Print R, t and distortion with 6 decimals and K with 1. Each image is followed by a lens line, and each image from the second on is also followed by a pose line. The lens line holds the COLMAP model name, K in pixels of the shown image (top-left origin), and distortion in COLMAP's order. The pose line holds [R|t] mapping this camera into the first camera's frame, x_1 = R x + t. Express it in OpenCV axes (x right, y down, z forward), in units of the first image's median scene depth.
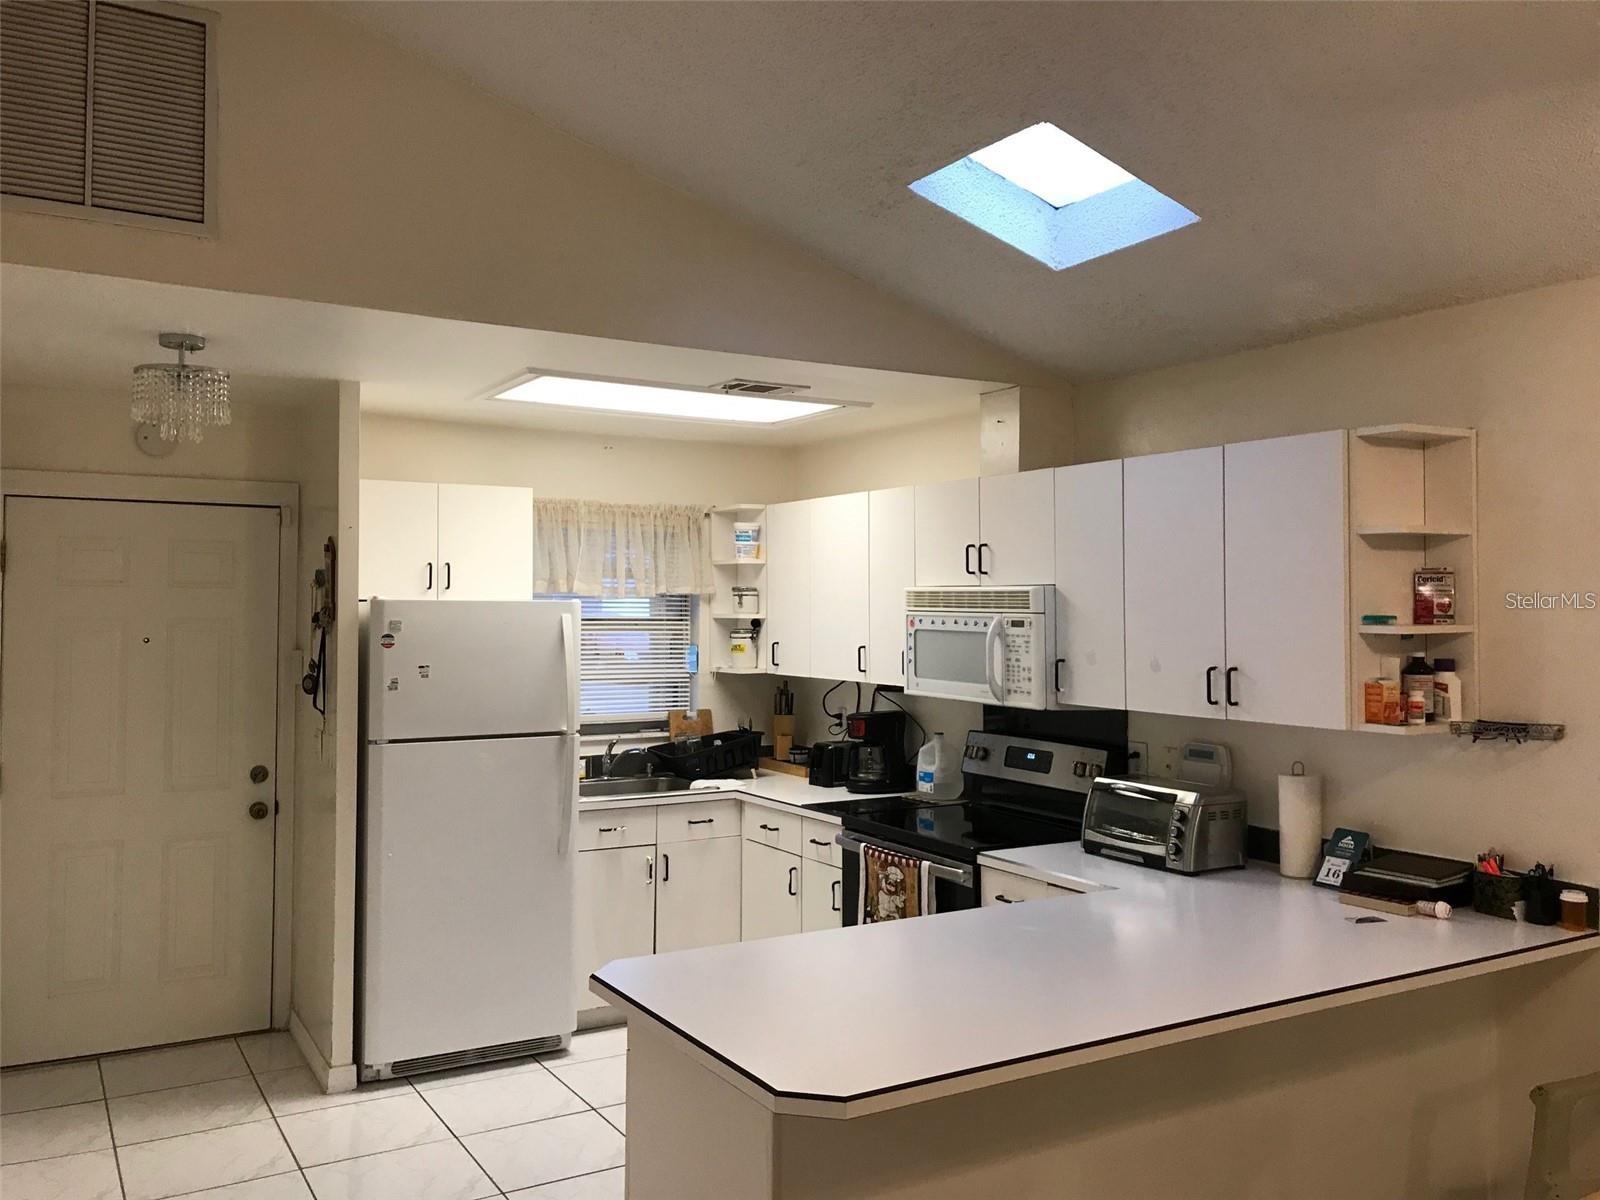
lens RADIAL K [[1314.7, 0, 800.0], [0, 1314.7, 600.0], [0, 0, 1]] dist [0.088716, -0.174633]
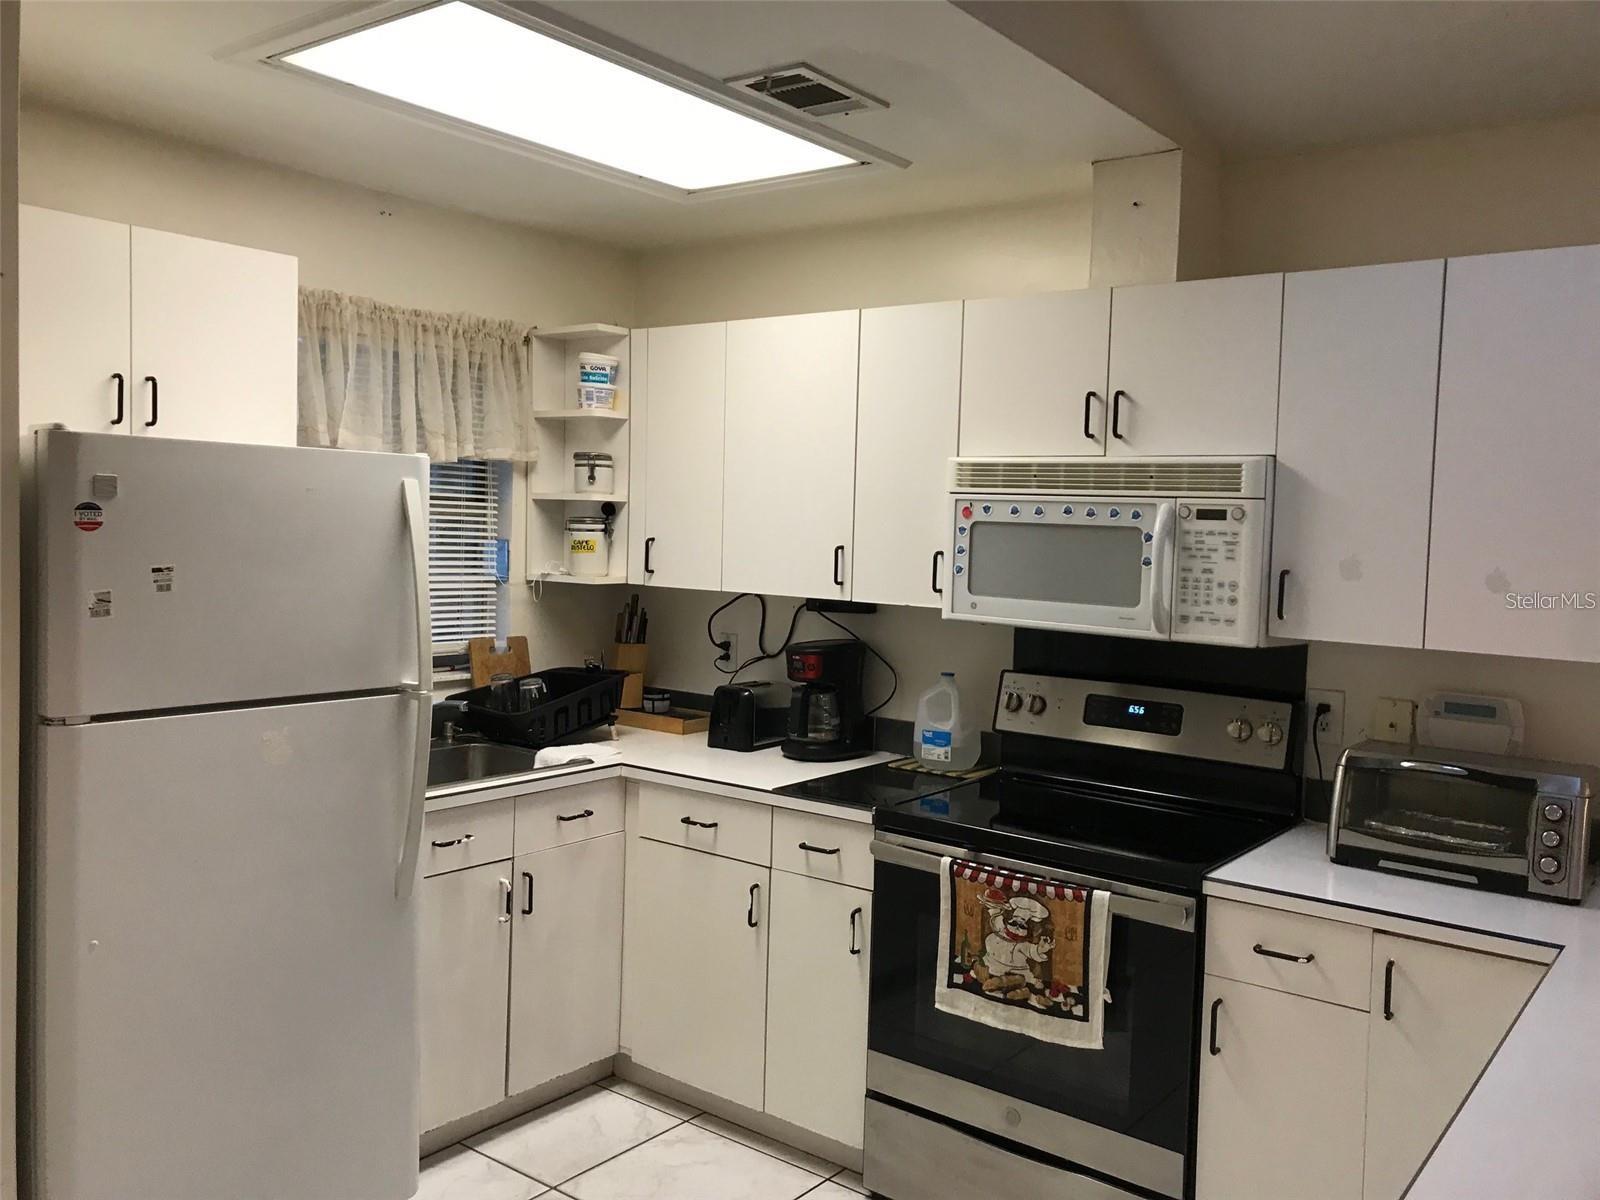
lens RADIAL K [[1314.7, 0, 800.0], [0, 1314.7, 600.0], [0, 0, 1]] dist [0.088716, -0.174633]
pose [[0.930530, 0.002692, 0.366207, -0.221018], [-0.029525, 0.997269, 0.067691, 0.018557], [-0.365024, -0.073800, 0.928068, 0.398229]]
